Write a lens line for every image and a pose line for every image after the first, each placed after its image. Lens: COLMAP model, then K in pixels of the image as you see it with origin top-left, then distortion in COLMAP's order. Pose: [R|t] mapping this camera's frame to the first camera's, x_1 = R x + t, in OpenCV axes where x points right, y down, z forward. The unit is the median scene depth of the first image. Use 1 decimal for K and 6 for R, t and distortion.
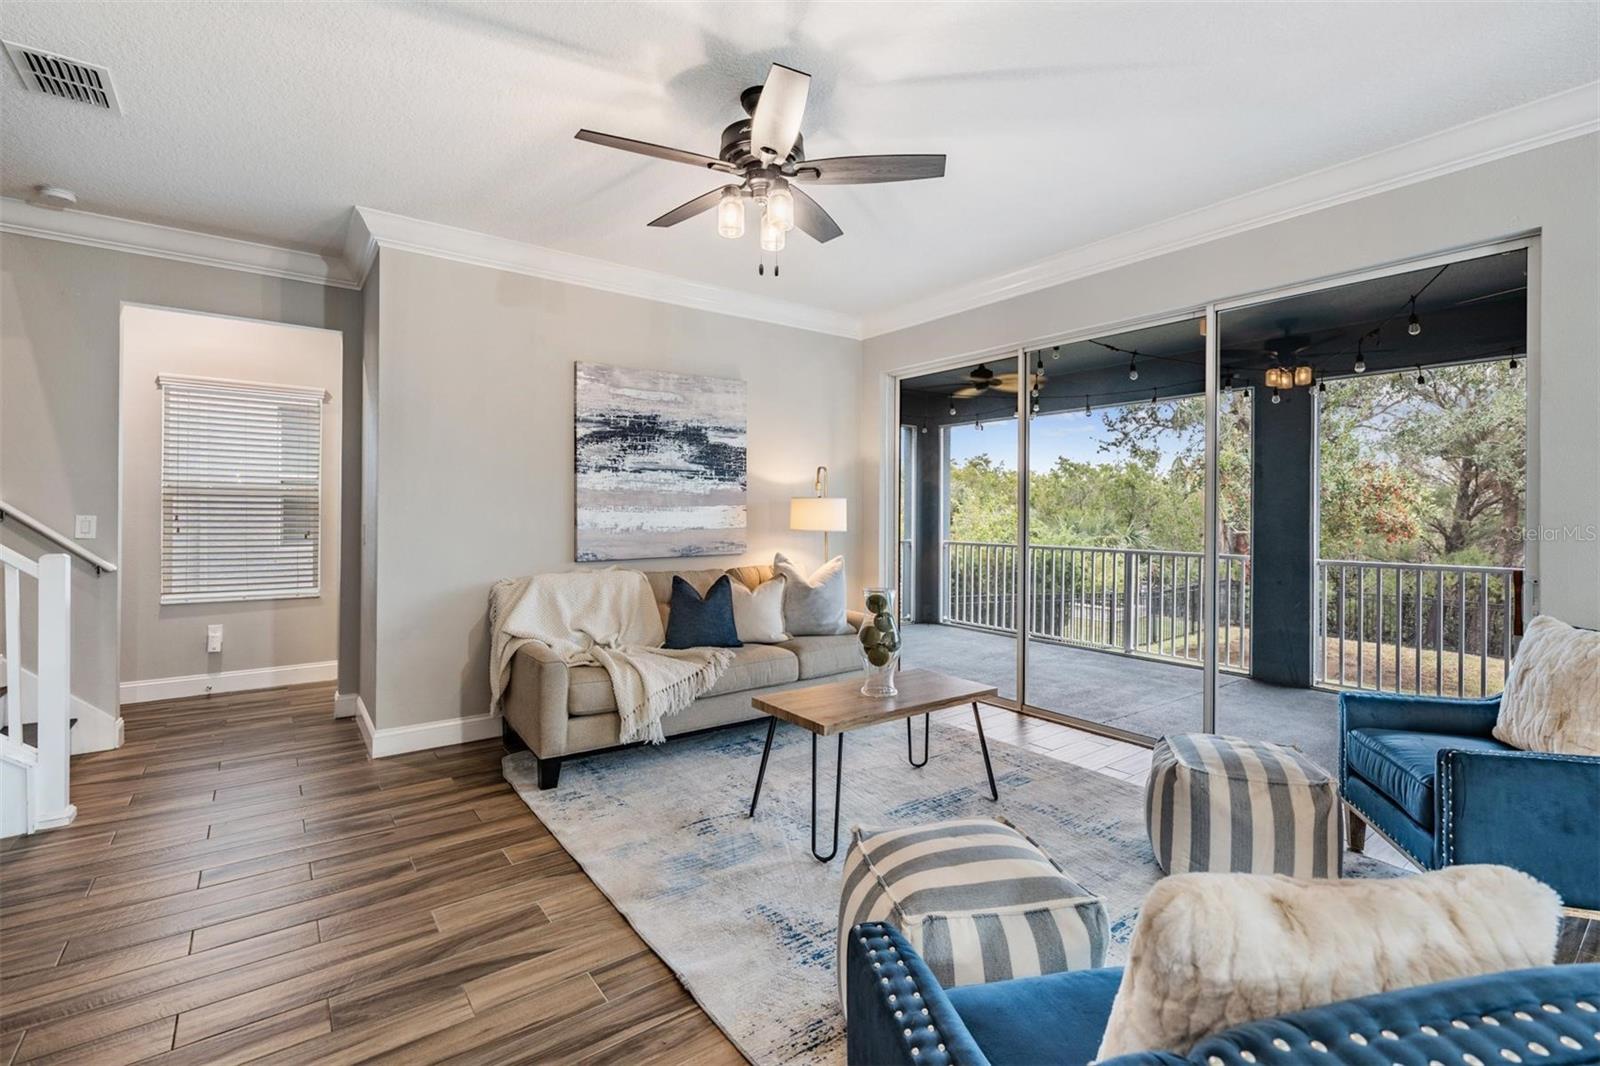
lens RADIAL K [[713.8, 0, 801.8], [0, 713.8, 511.7], [0, 0, 1]] dist [0.002068, 0.000426]
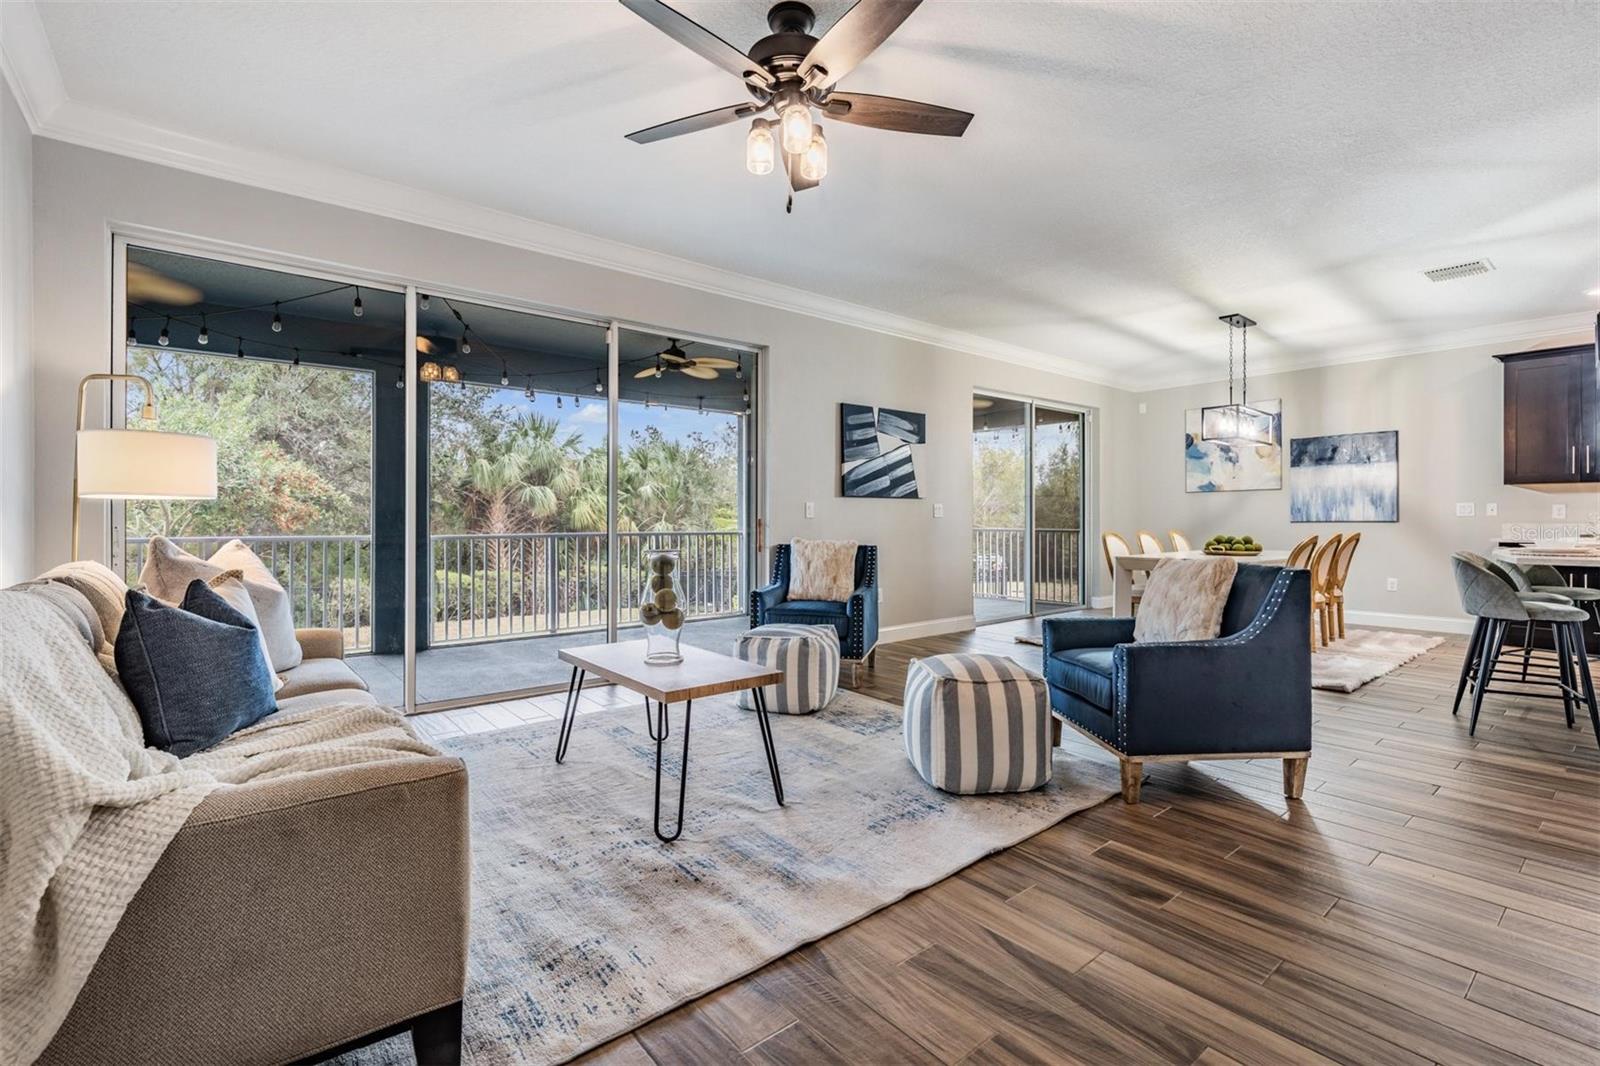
lens RADIAL K [[713.6, 0, 795.3], [0, 713.6, 522.2], [0, 0, 1]] dist [-0.000964, -0.000187]
pose [[-0.034133, -0.009265, 0.999374, -0.580768], [-0.000792, 0.999957, 0.009244, 0.045147], [-0.999417, -0.000476, -0.034139, 0.598762]]
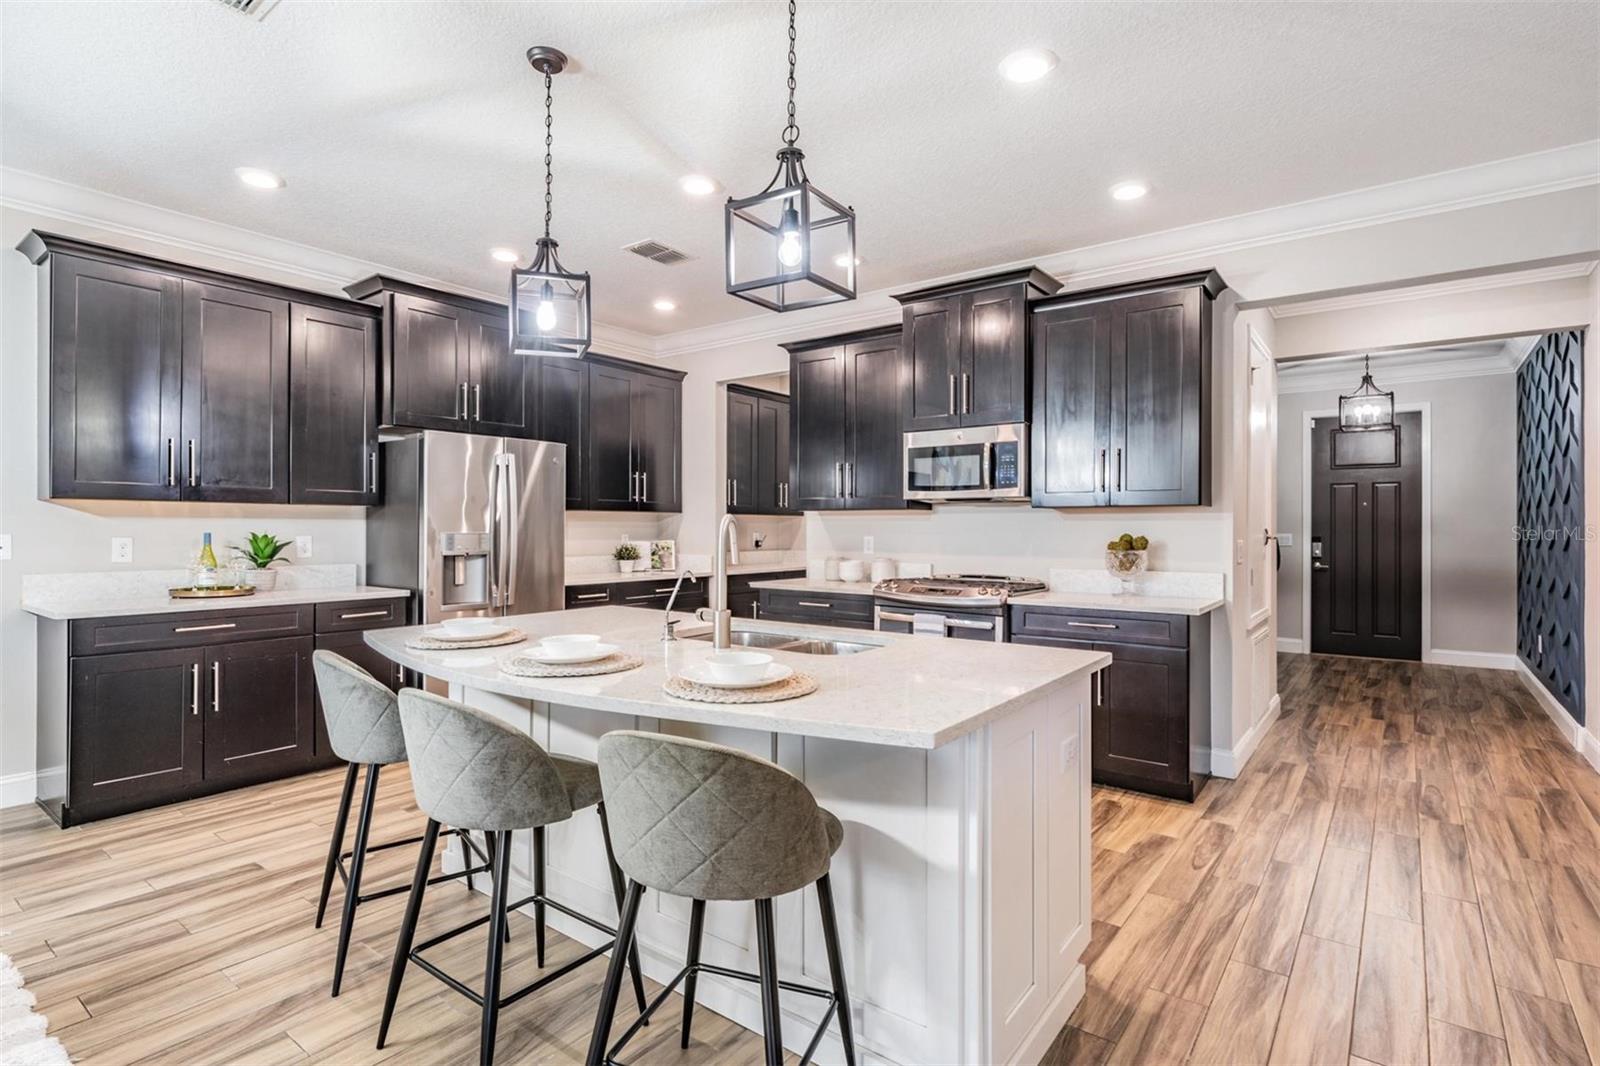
lens RADIAL K [[792.6, 0, 794.1], [0, 792.6, 531.6], [0, 0, 1]] dist [0.004964, -0.001292]
pose [[-0.963133, -0.006259, -0.268954, 0.271429], [-0.006860, 0.999976, 0.001297, 0.010181], [0.268939, 0.003094, -0.963152, 0.103453]]
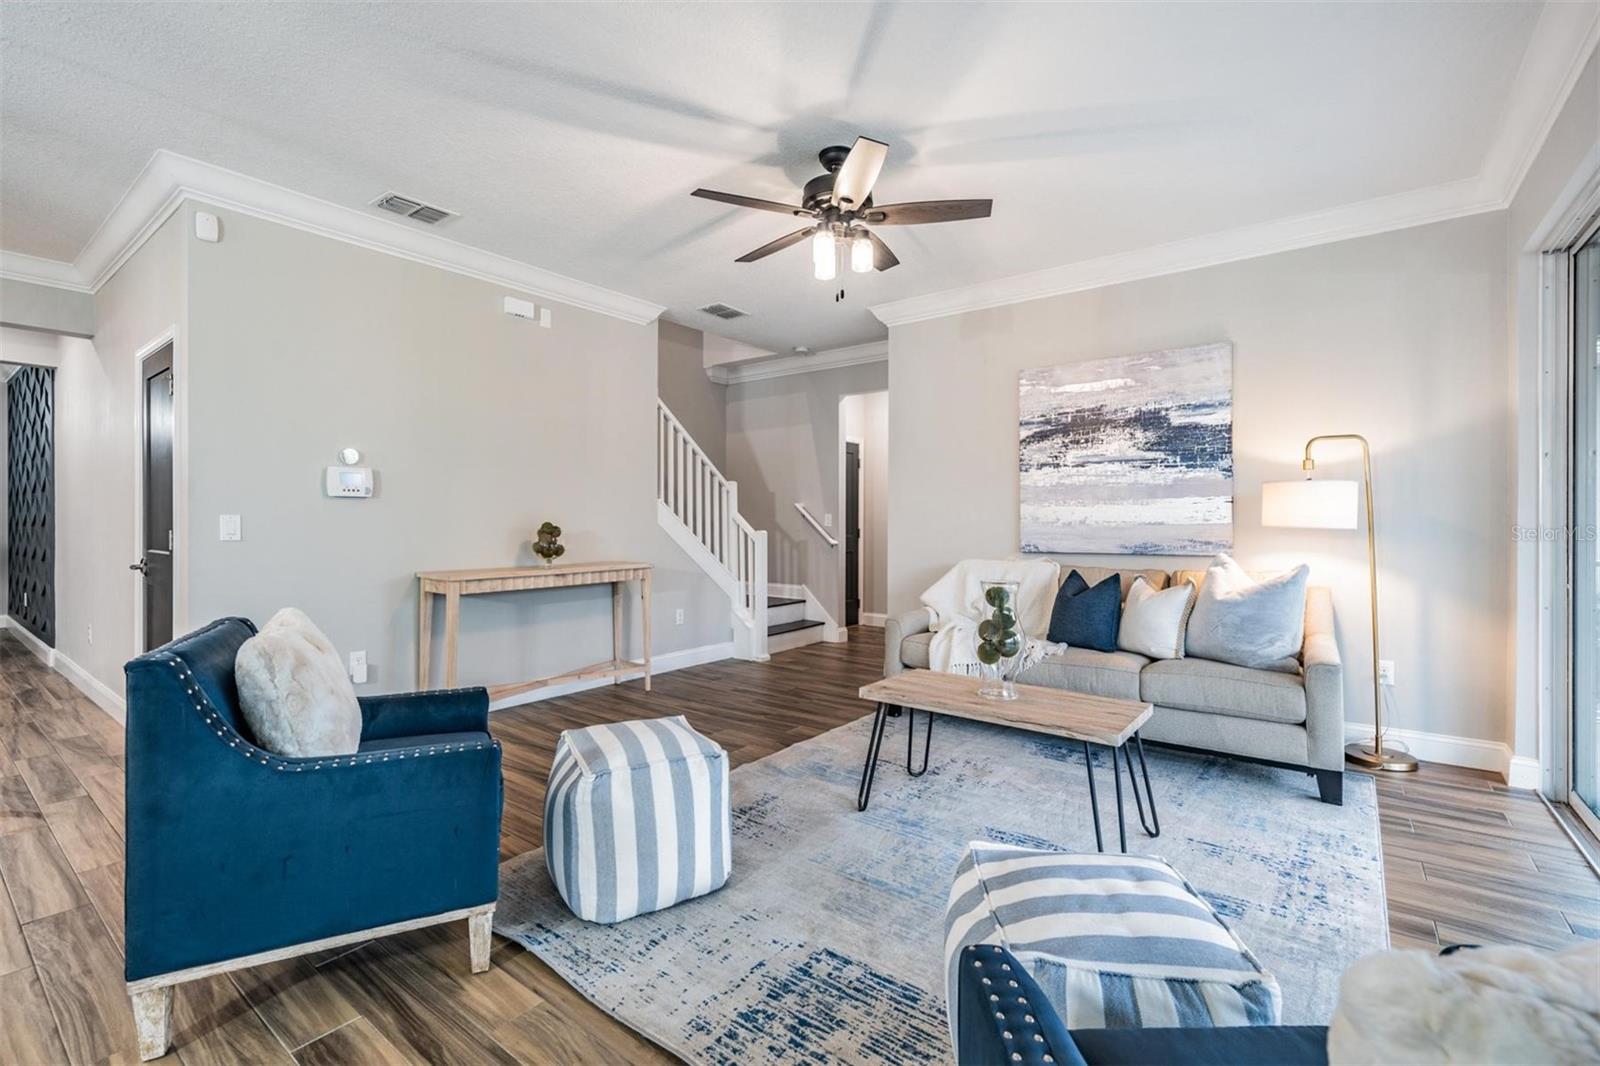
lens RADIAL K [[713.6, 0, 795.3], [0, 713.6, 522.2], [0, 0, 1]] dist [-0.000964, -0.000187]
pose [[0.262519, -0.004369, -0.964917, 0.634495], [-0.001519, 0.999987, -0.004941, 0.028546], [0.964926, 0.002763, 0.262508, 0.359358]]
